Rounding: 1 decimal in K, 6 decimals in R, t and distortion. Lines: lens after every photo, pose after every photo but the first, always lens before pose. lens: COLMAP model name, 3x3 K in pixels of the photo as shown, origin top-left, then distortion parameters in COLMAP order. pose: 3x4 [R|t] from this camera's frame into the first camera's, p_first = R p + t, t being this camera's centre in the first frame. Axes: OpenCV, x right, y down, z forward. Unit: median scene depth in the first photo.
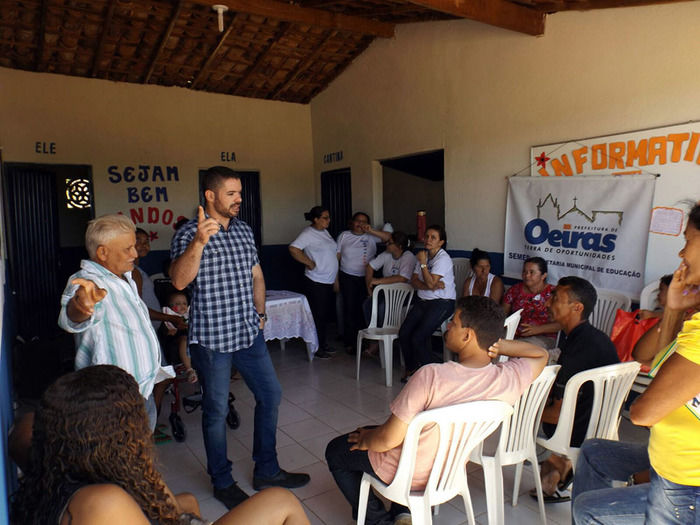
lens RADIAL K [[508.9, 0, 342.4], [0, 508.9, 265.1], [0, 0, 1]] dist [0.014696, -0.010175]
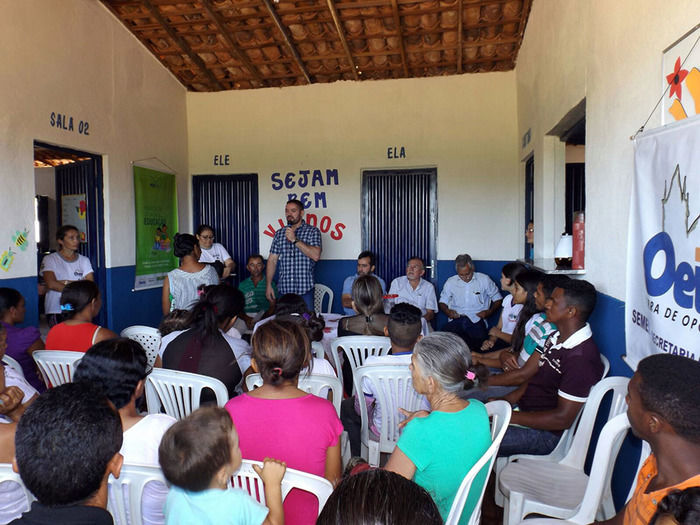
lens RADIAL K [[508.9, 0, 345.0], [0, 508.9, 264.0], [0, 0, 1]] dist [0.014696, -0.010175]
pose [[0.709460, 0.058444, -0.702318, 0.375522], [-0.070439, 0.997446, 0.011848, -0.040889], [0.701217, 0.041065, 0.711765, 0.421338]]
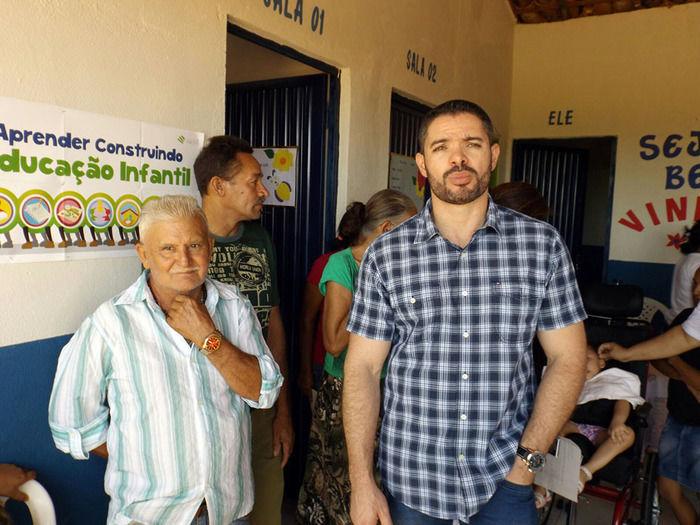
lens RADIAL K [[577.2, 0, 351.3], [0, 577.2, 253.4], [0, 0, 1]] dist [0.034907, -0.014021]
pose [[0.430472, 0.108524, -0.896056, 0.094748], [-0.121384, 0.990688, 0.061671, -0.040961], [0.894405, 0.082219, 0.439637, 0.343336]]
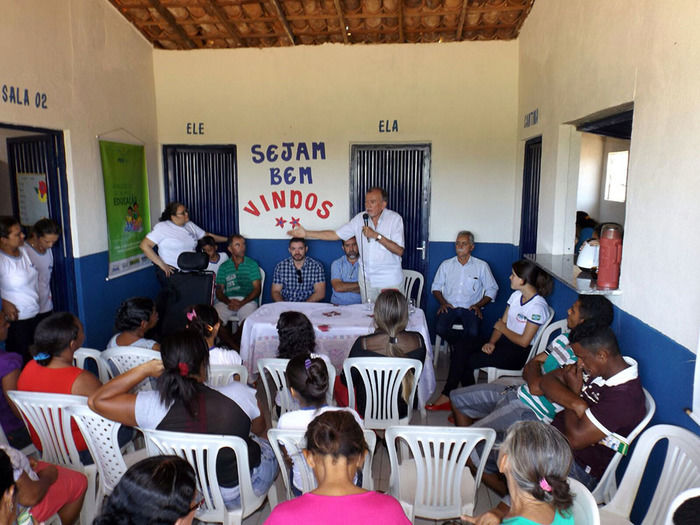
lens RADIAL K [[508.9, 0, 345.0], [0, 508.9, 262.1], [0, 0, 1]] dist [0.014696, -0.010175]
pose [[0.763720, 0.127330, -0.632866, 0.292309], [-0.075430, 0.991241, 0.108408, -0.102471], [0.641126, -0.035056, 0.766635, 0.421286]]
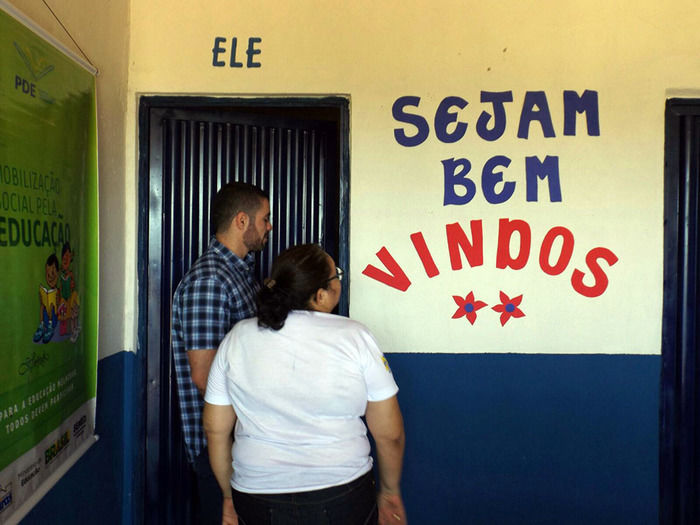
lens RADIAL K [[655.4, 0, 347.8], [0, 655.4, 265.8], [0, 0, 1]] dist [-0.005793, 0.000000]
pose [[0.824020, 0.038516, -0.565250, -0.249014], [-0.074800, 0.996349, -0.041153, -0.066273], [0.561601, 0.076192, 0.823893, 0.672746]]
